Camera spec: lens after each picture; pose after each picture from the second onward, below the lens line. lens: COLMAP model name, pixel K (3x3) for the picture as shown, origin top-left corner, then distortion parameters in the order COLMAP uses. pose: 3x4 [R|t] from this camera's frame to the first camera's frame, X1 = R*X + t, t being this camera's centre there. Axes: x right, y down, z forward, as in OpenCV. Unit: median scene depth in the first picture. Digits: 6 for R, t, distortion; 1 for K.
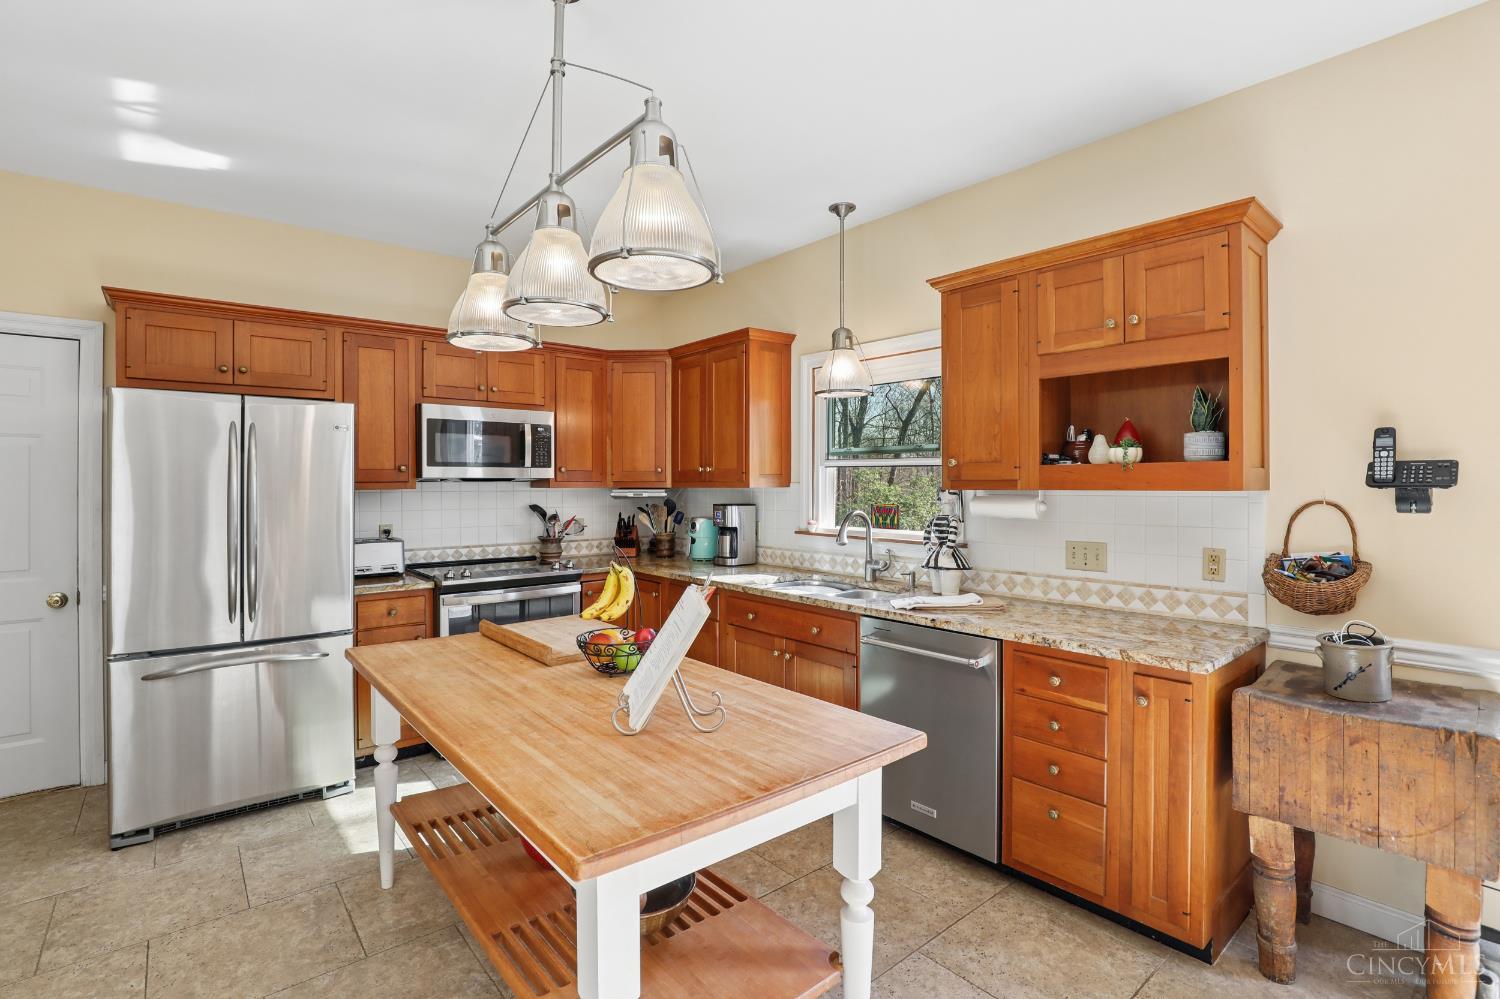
lens RADIAL K [[692.2, 0, 752.6], [0, 692.2, 483.0], [0, 0, 1]] dist [-0.037550, 0.007394]
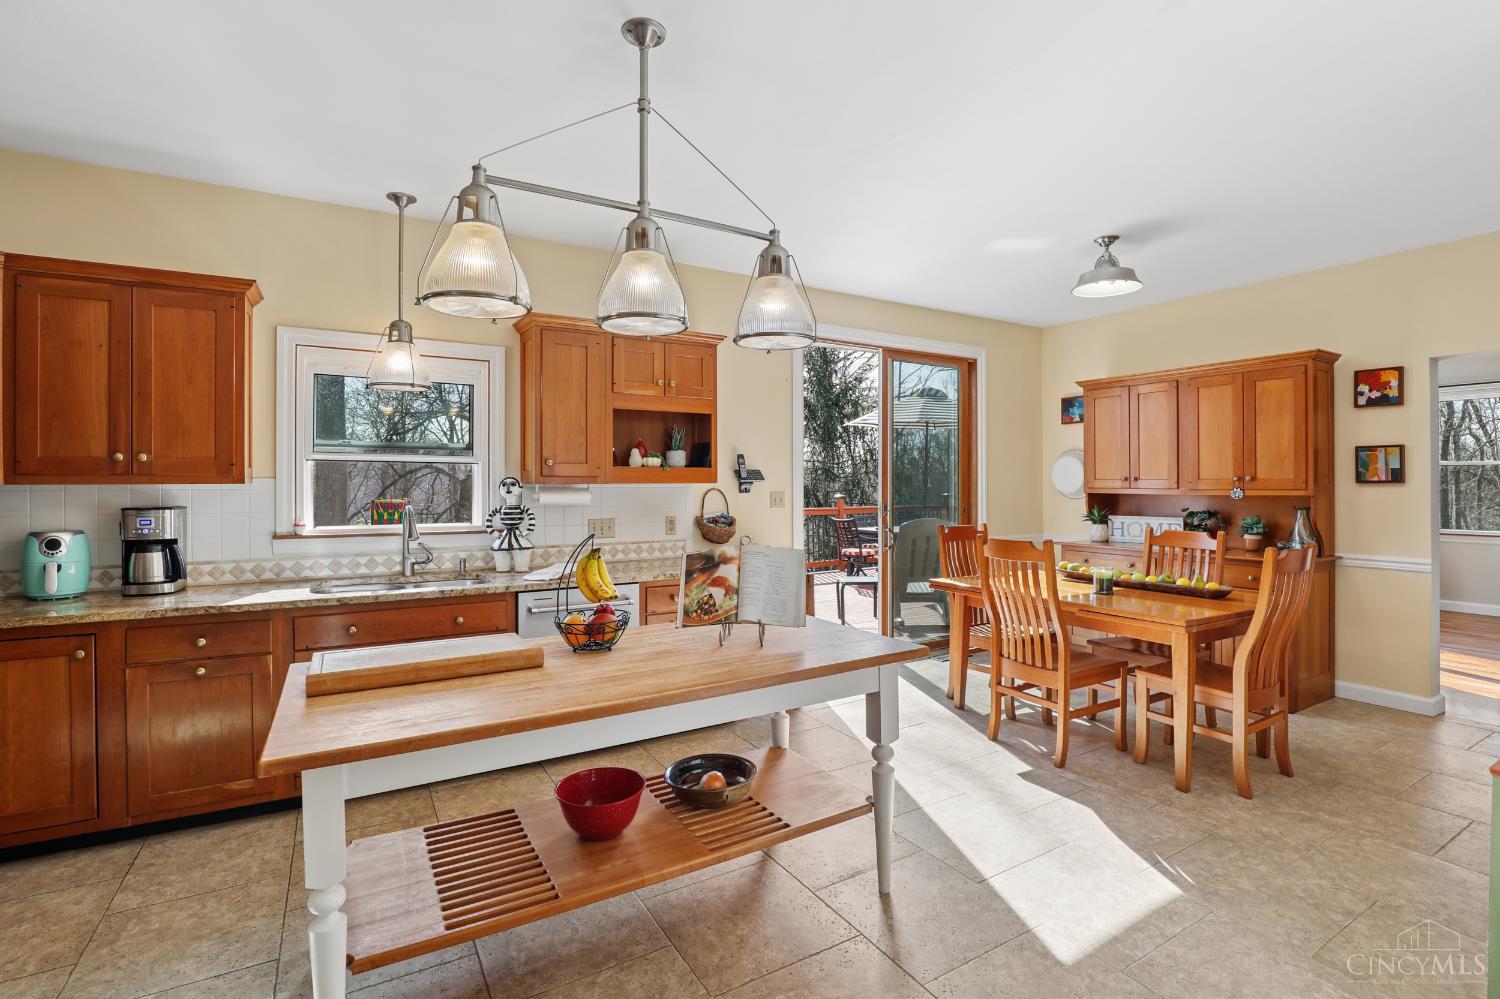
lens RADIAL K [[692.2, 0, 746.3], [0, 692.2, 482.3], [0, 0, 1]] dist [-0.037550, 0.007394]
pose [[0.172151, 0.000331, 0.985071, -0.877749], [-0.000693, 1.000000, -0.000215, 0.006716], [-0.985070, -0.000645, 0.172151, 0.411526]]
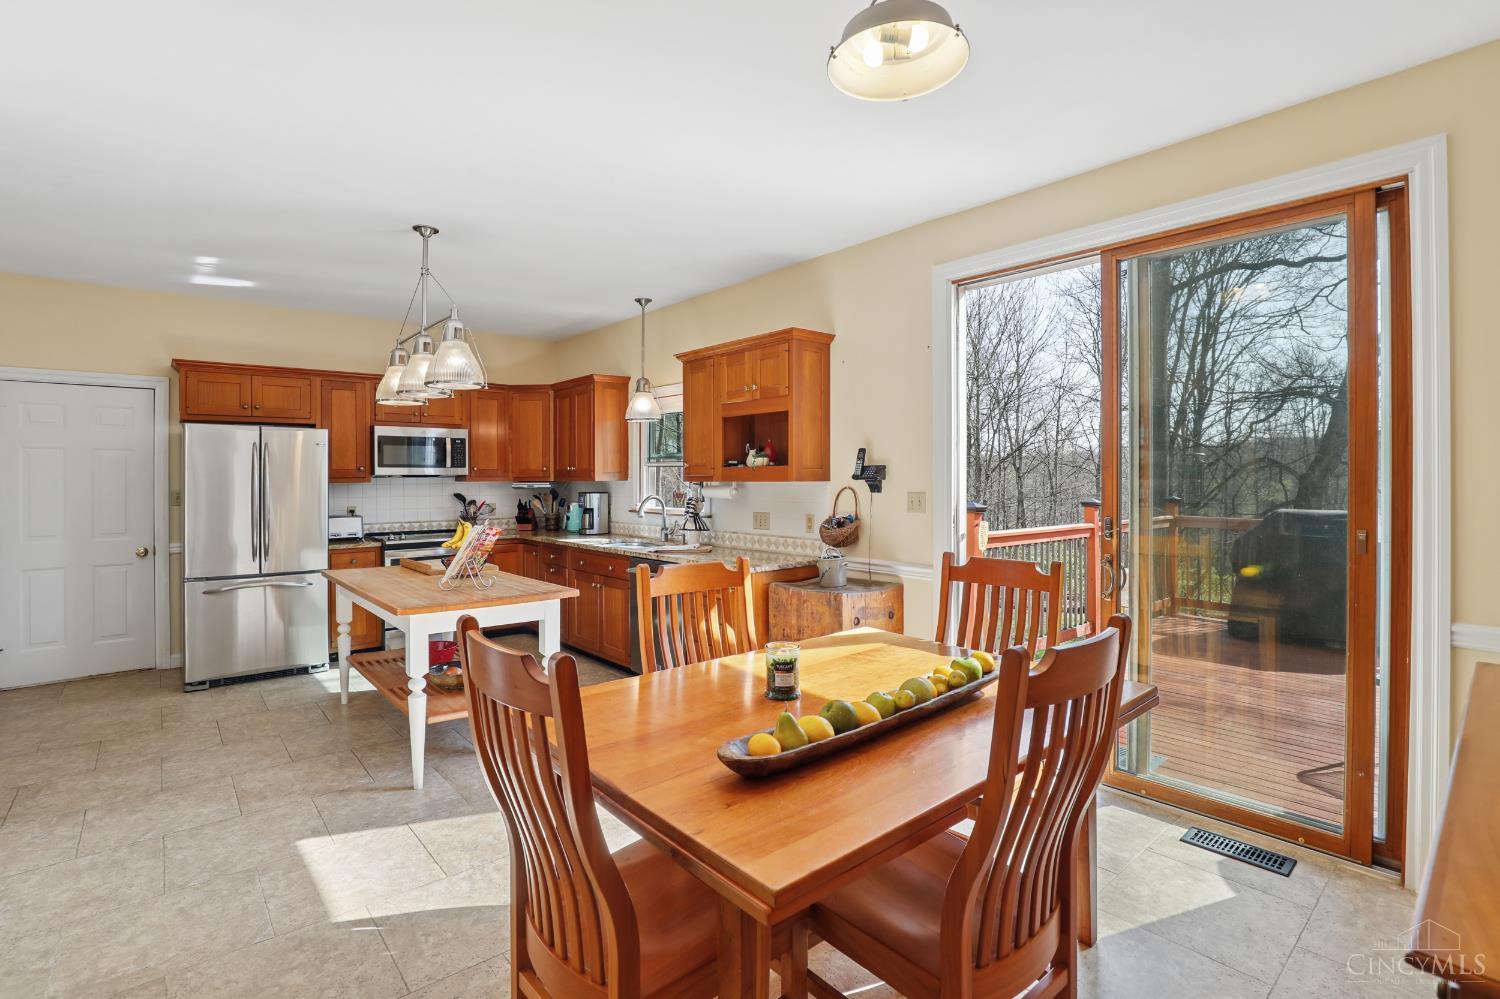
lens RADIAL K [[692.2, 0, 749.1], [0, 692.2, 478.3], [0, 0, 1]] dist [-0.037550, 0.007394]
pose [[0.999907, -0.002477, 0.013413, 0.409760], [0.002463, 0.999996, 0.001112, 0.000302], [-0.013416, -0.001079, 0.999909, -0.659046]]
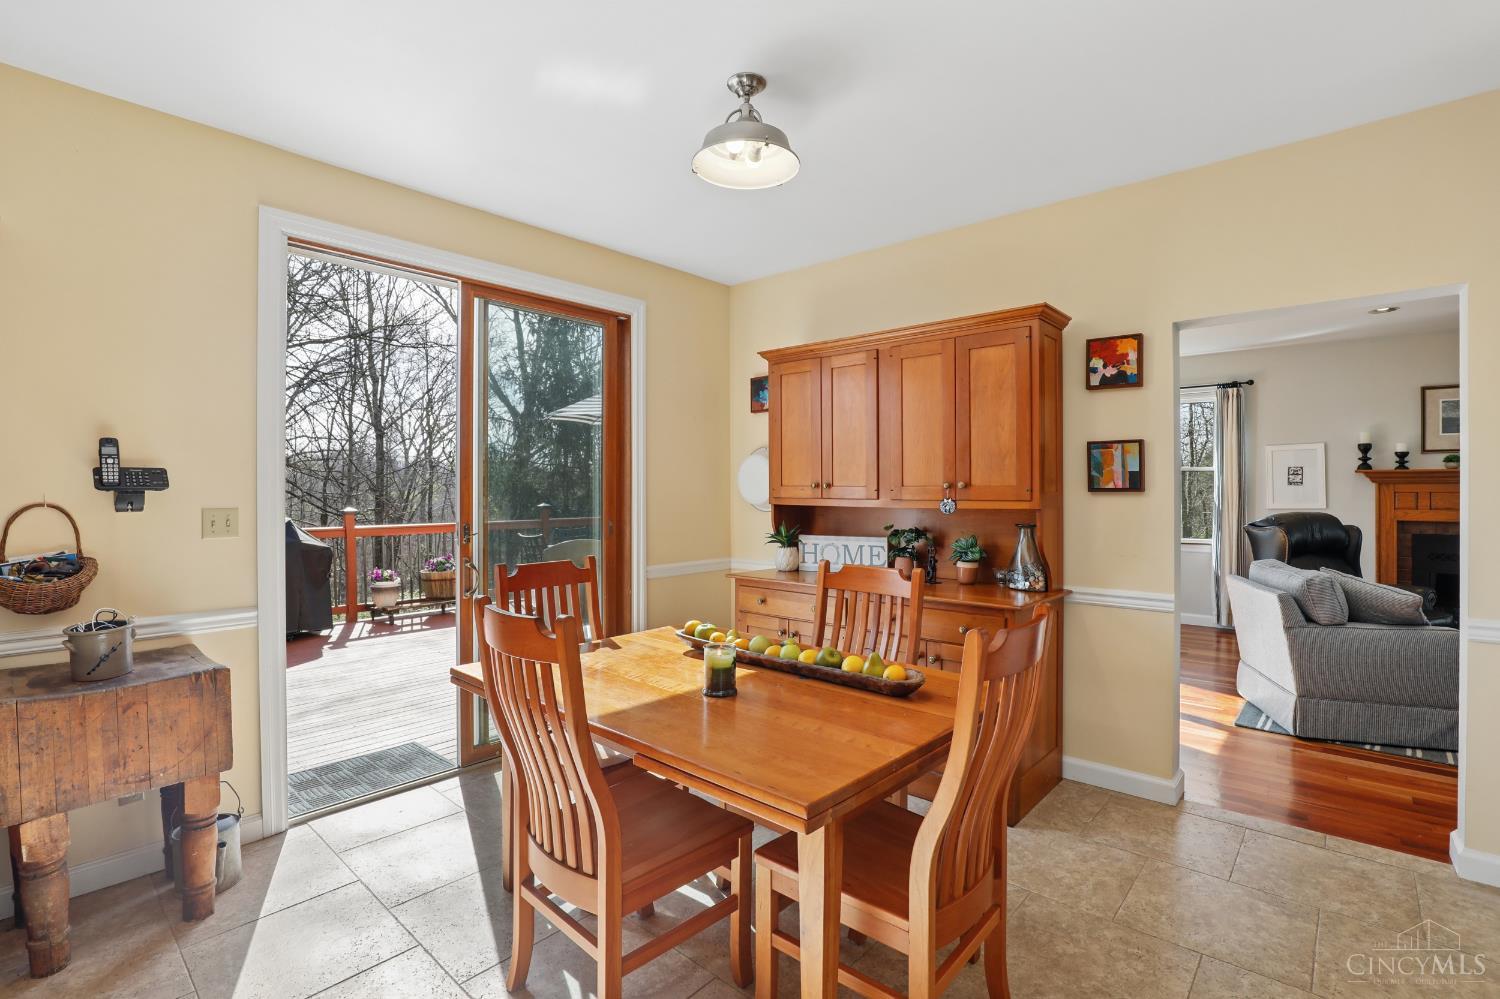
lens RADIAL K [[692.2, 0, 746.8], [0, 692.2, 493.6], [0, 0, 1]] dist [-0.037550, 0.007394]
pose [[-0.135100, -0.007079, 0.990807, -0.233981], [0.000027, 0.999974, 0.007148, 0.002778], [-0.990832, 0.000992, -0.135096, 0.055959]]
